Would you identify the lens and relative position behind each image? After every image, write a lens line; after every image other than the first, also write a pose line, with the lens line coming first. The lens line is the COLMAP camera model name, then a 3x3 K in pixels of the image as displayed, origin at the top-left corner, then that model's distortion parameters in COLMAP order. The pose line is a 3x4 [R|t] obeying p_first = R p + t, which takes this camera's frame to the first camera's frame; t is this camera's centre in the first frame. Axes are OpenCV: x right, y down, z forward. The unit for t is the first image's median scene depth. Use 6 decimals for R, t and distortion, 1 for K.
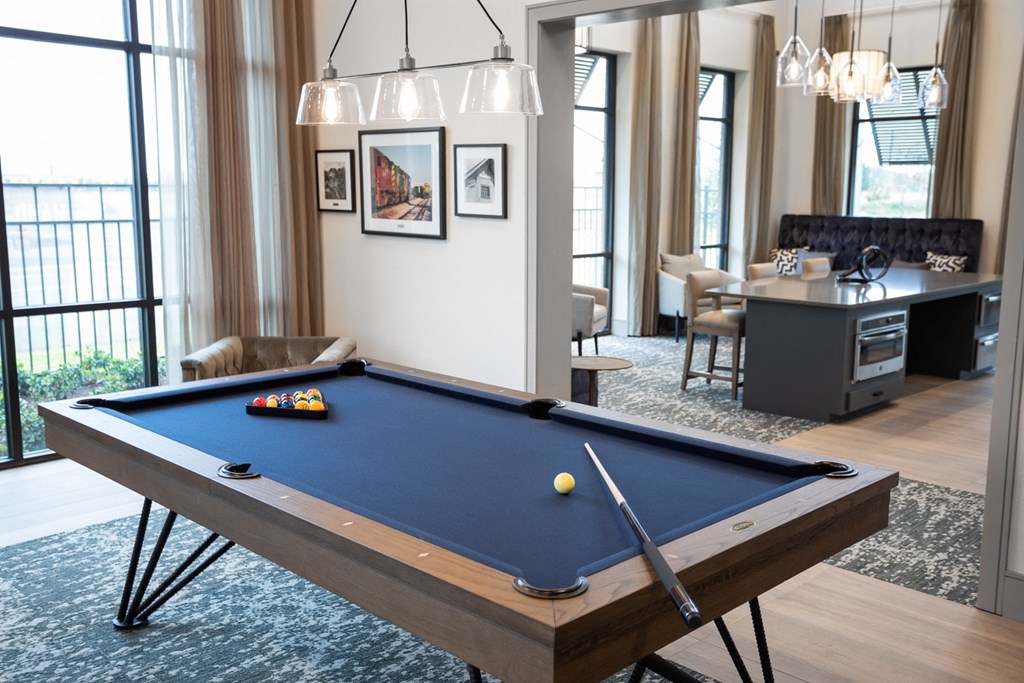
lens RADIAL K [[988.3, 0, 512.0], [0, 988.3, 341.5], [0, 0, 1]] dist [0.008968, 0.019309]
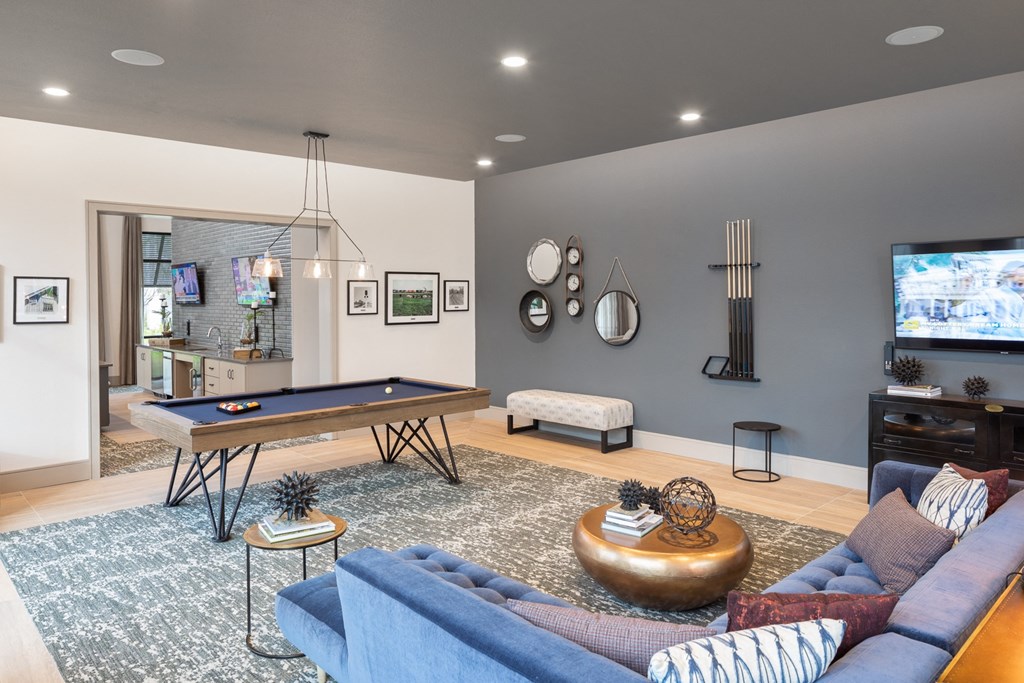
lens RADIAL K [[686.8, 0, 508.5], [0, 686.8, 306.9], [0, 0, 1]] dist [-0.015069, 0.001101]
pose [[0.033353, -0.021649, 0.999209, -0.553821], [0.162671, 0.986551, 0.015945, -0.025673], [-0.986116, 0.162011, 0.036426, 0.122417]]
